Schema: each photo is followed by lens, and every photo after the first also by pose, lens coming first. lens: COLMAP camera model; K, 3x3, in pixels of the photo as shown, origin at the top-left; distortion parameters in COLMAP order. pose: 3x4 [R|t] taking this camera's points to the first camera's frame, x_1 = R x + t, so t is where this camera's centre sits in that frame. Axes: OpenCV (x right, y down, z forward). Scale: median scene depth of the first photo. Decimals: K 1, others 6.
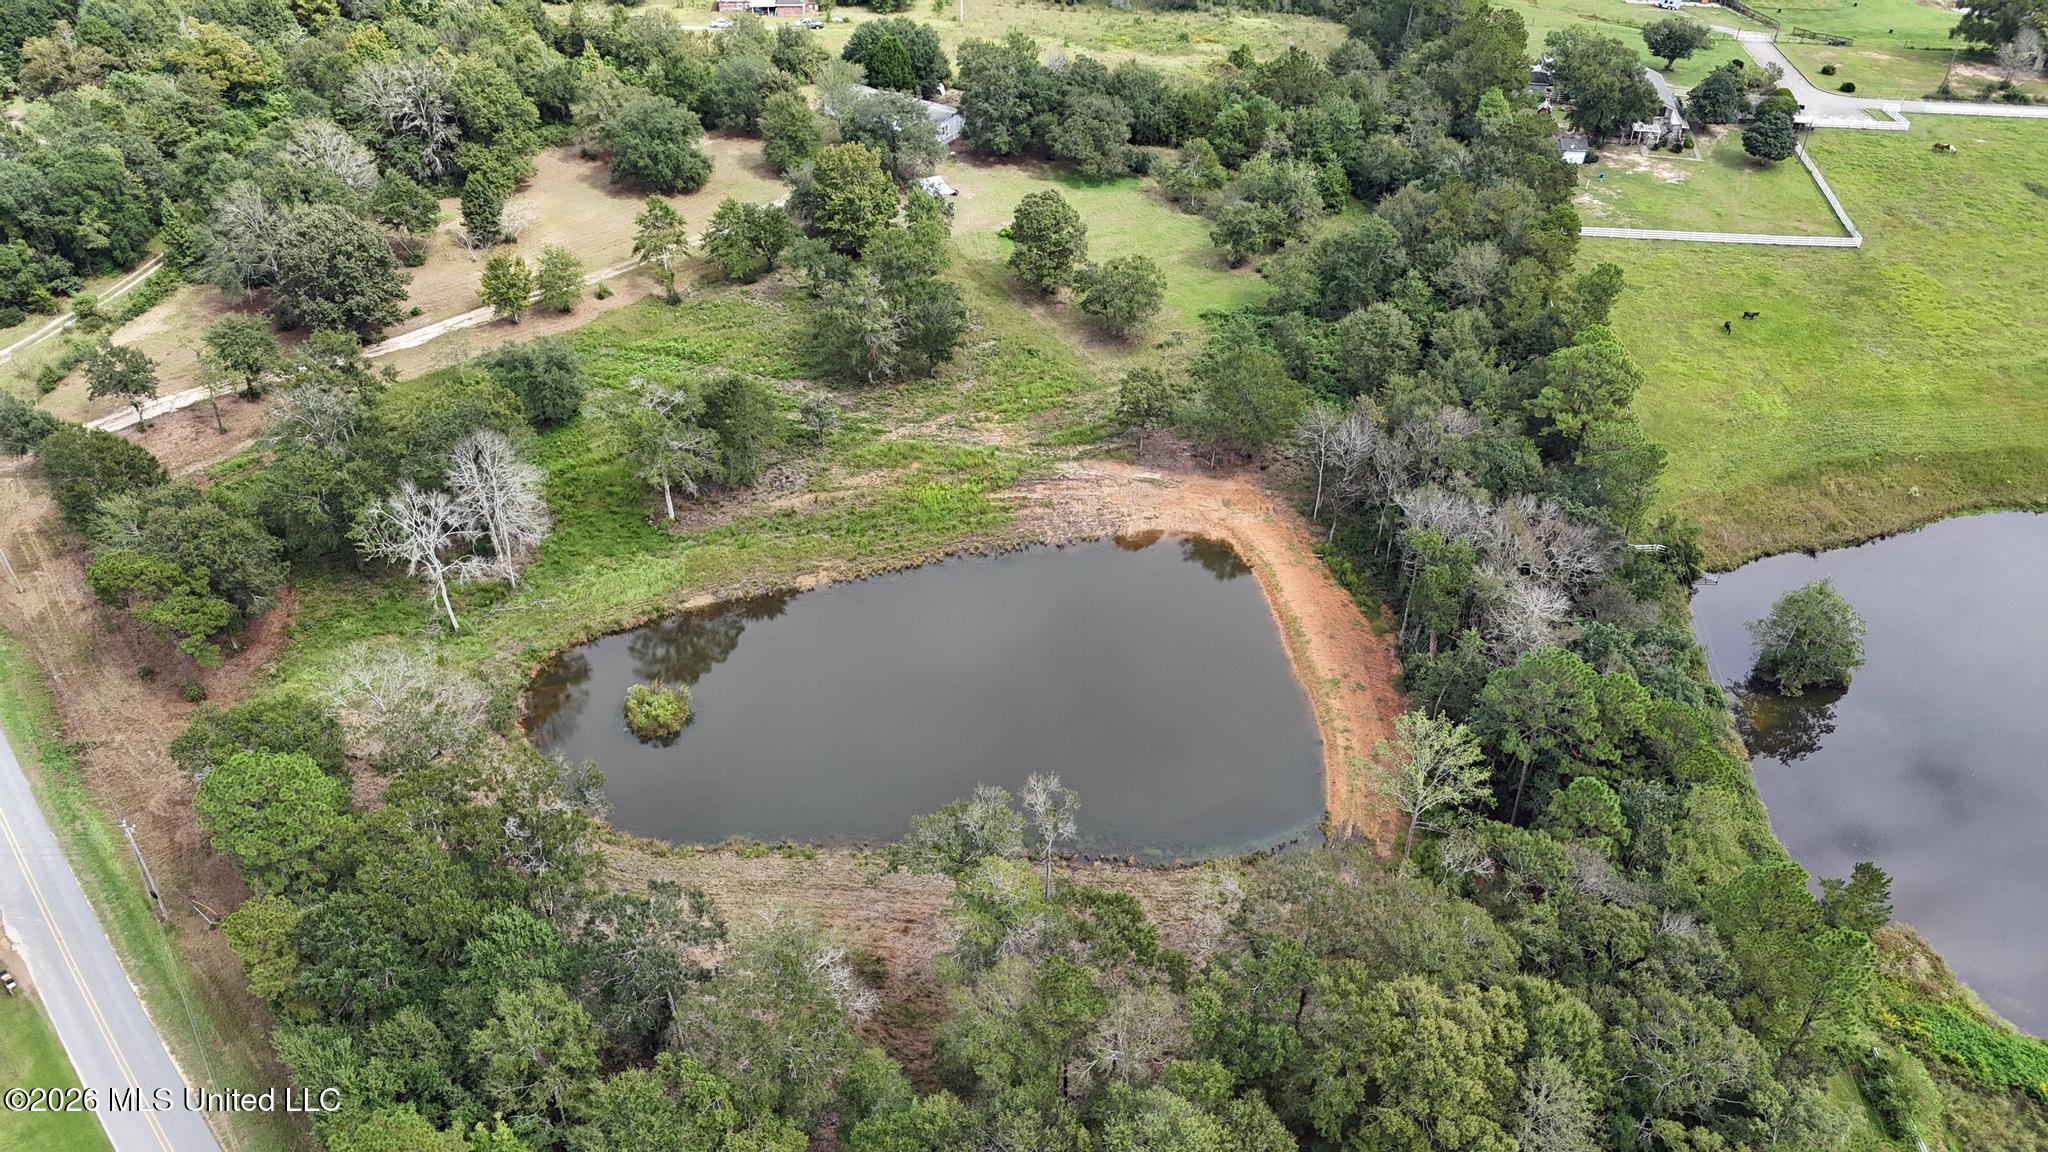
lens RADIAL K [[1506.3, 0, 1019.3], [0, 1506.3, 571.5], [0, 0, 1]] dist [0.039917, -0.025519]
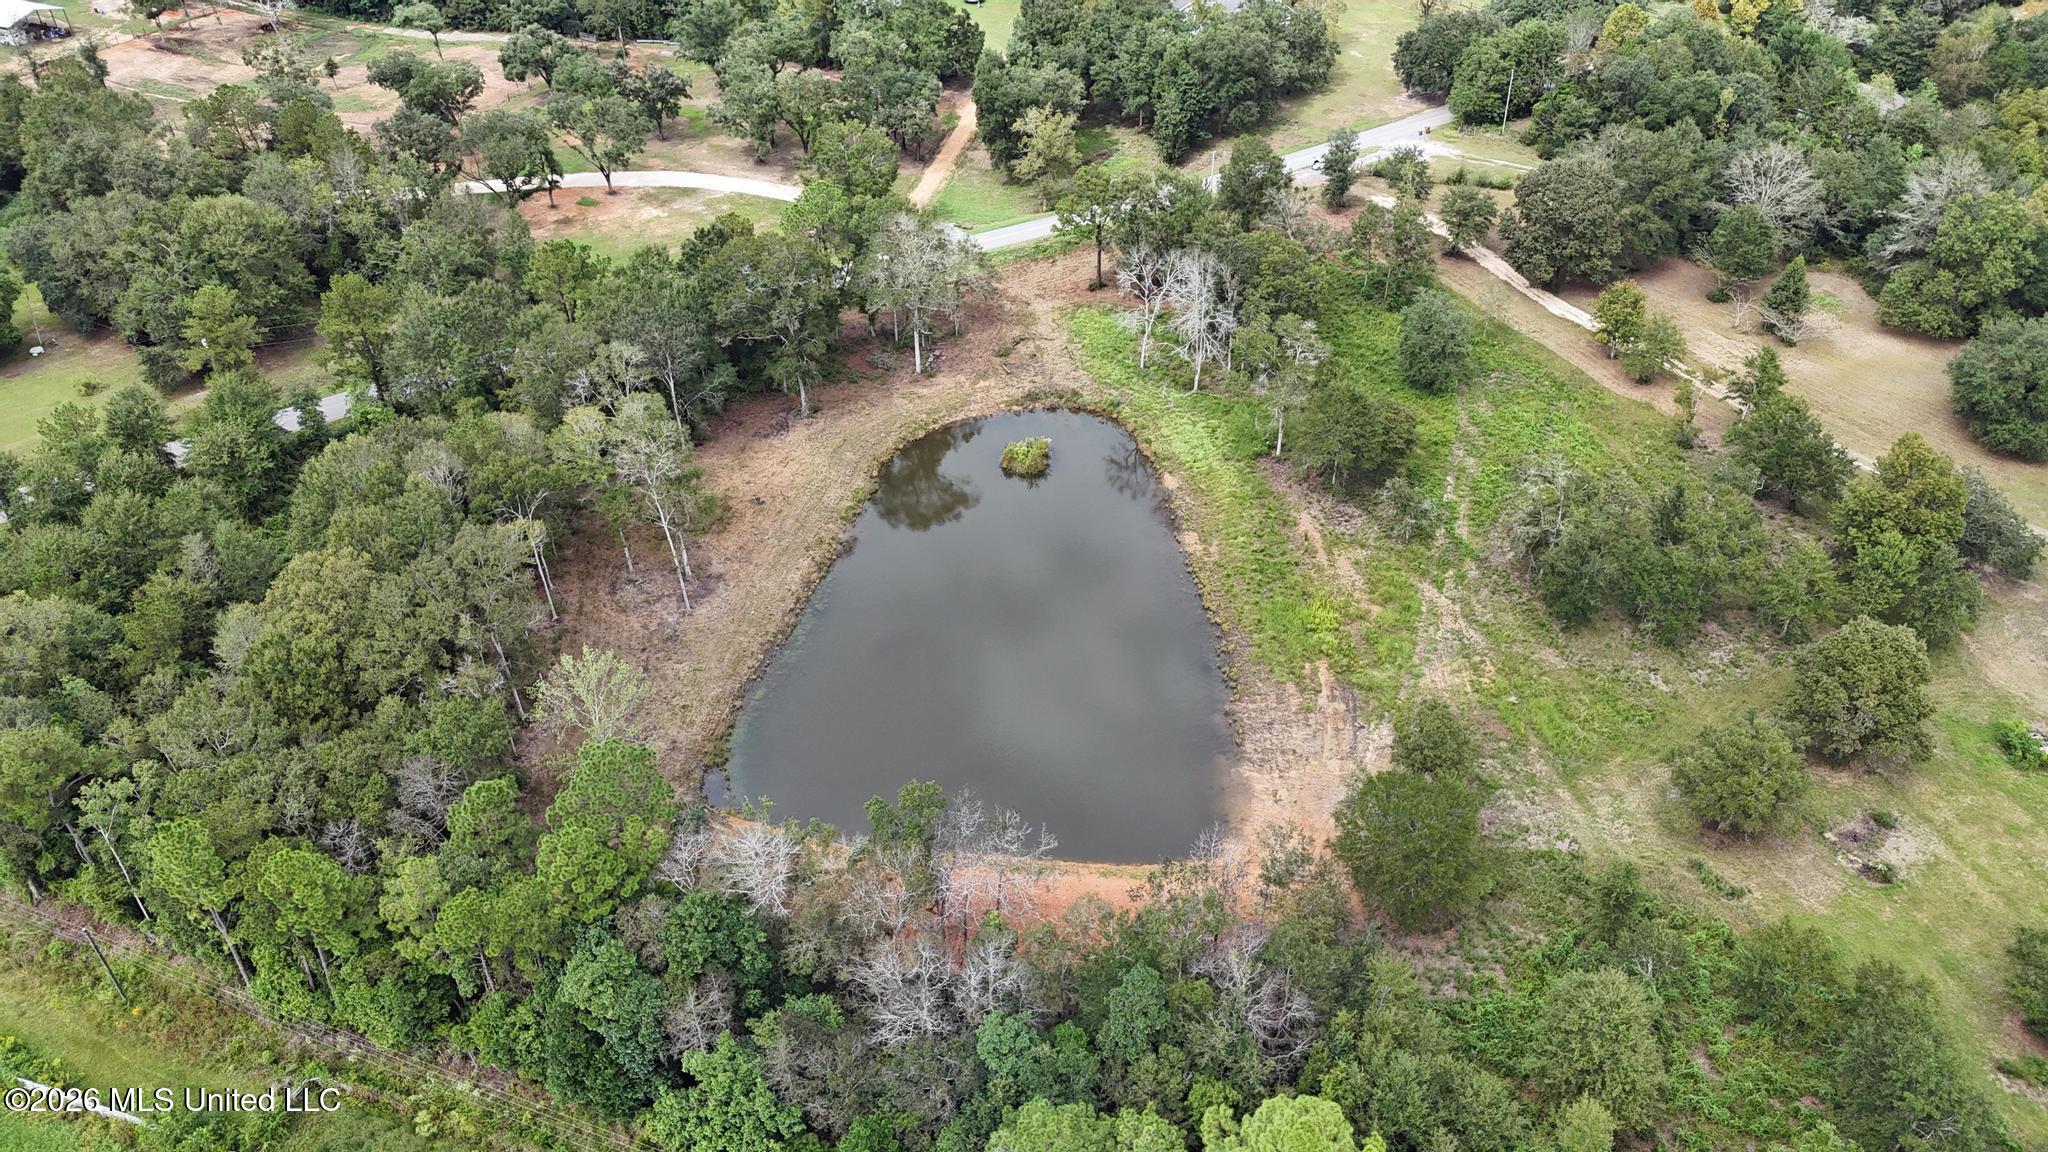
lens RADIAL K [[1506.3, 0, 1028.4], [0, 1506.3, 582.8], [0, 0, 1]] dist [0.039917, -0.025519]
pose [[-0.195338, 0.592488, -0.781538, 0.625299], [-0.603343, 0.555650, 0.572040, -0.443544], [0.773188, 0.583277, 0.248934, 0.598184]]
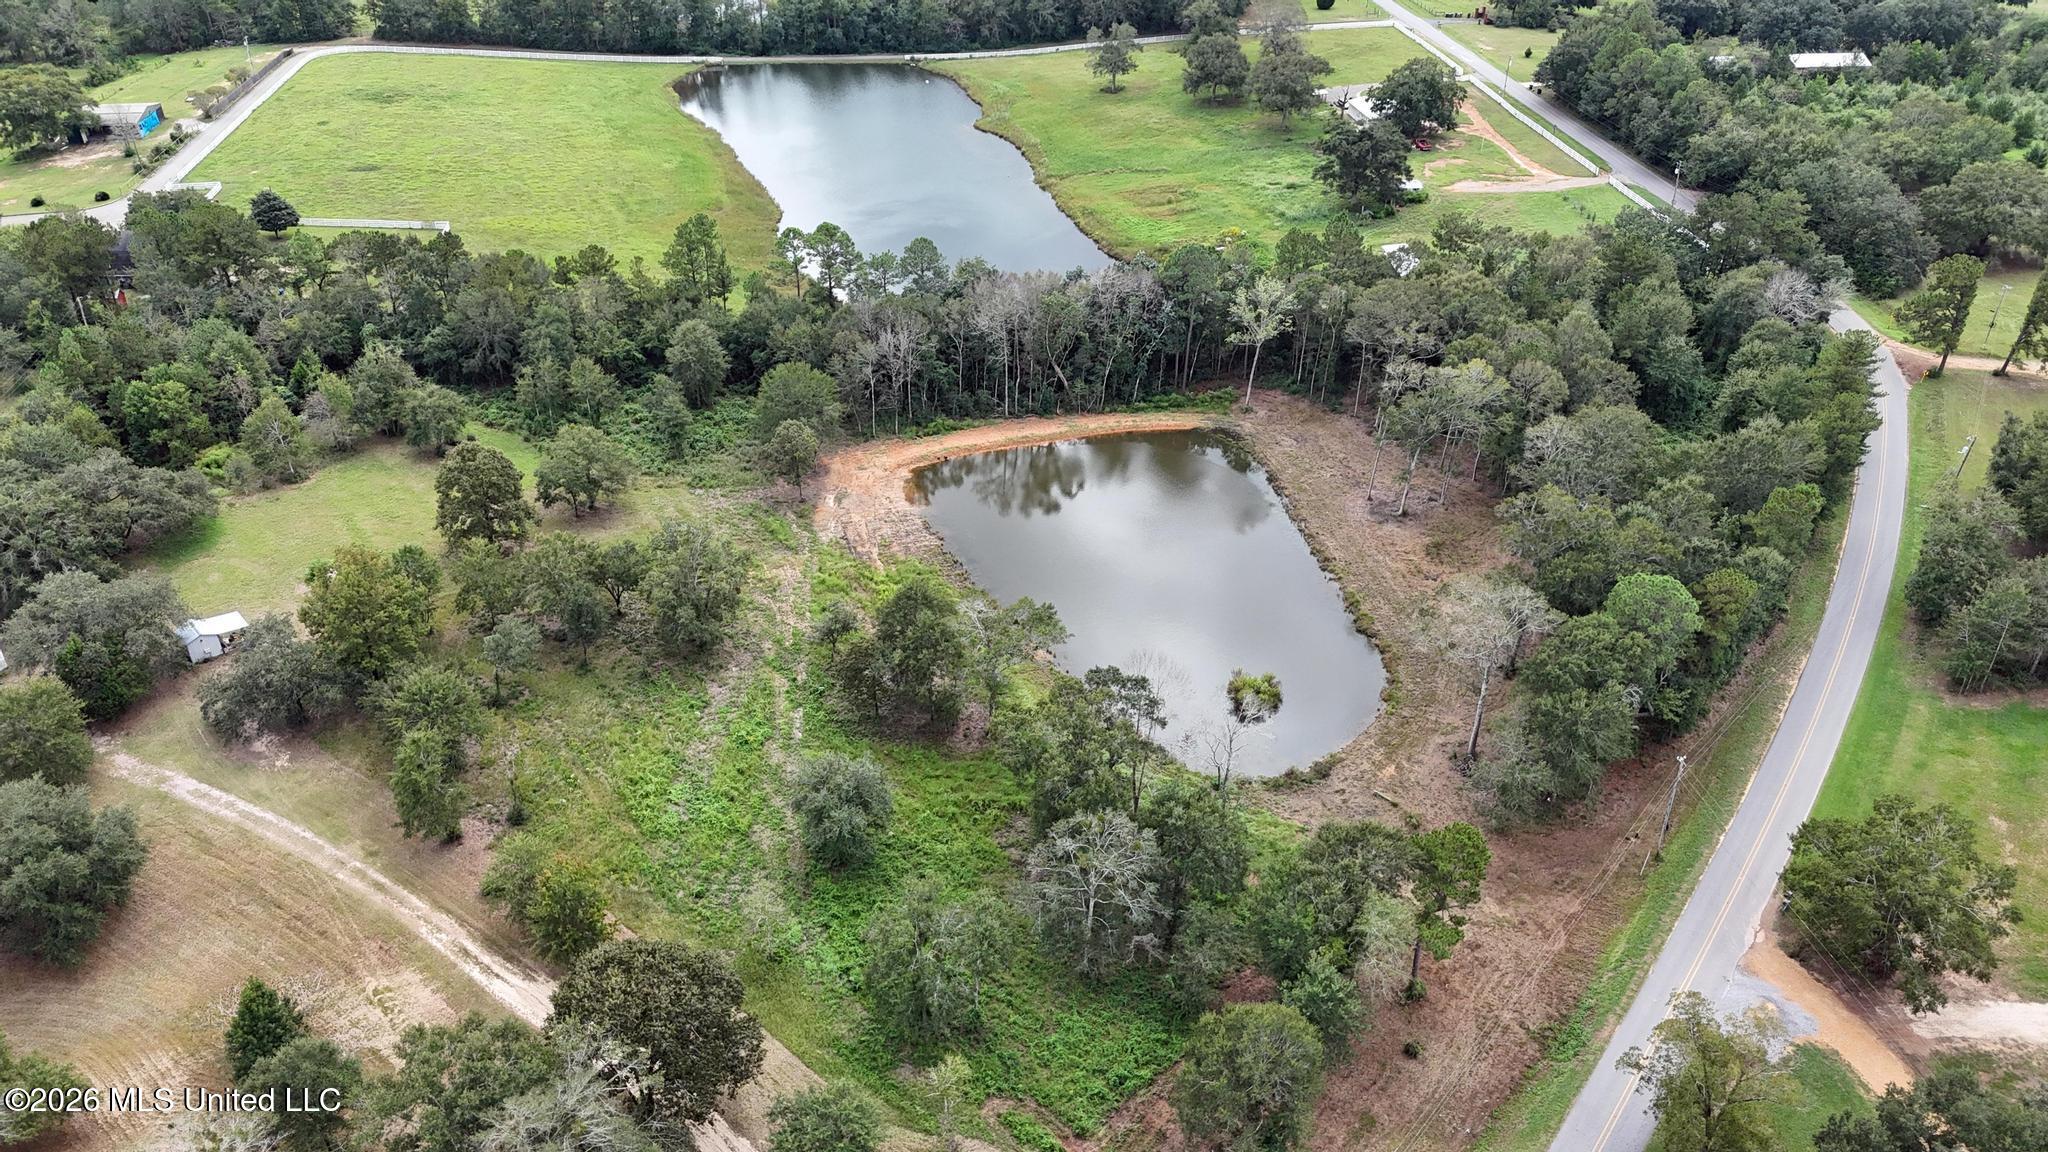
lens RADIAL K [[1506.3, 0, 1021.8], [0, 1506.3, 574.4], [0, 0, 1]] dist [0.039917, -0.025519]
pose [[-0.210727, -0.531528, 0.820410, -0.850530], [0.591782, 0.598632, 0.539846, -0.529341], [-0.778067, 0.599264, 0.188400, 0.692345]]
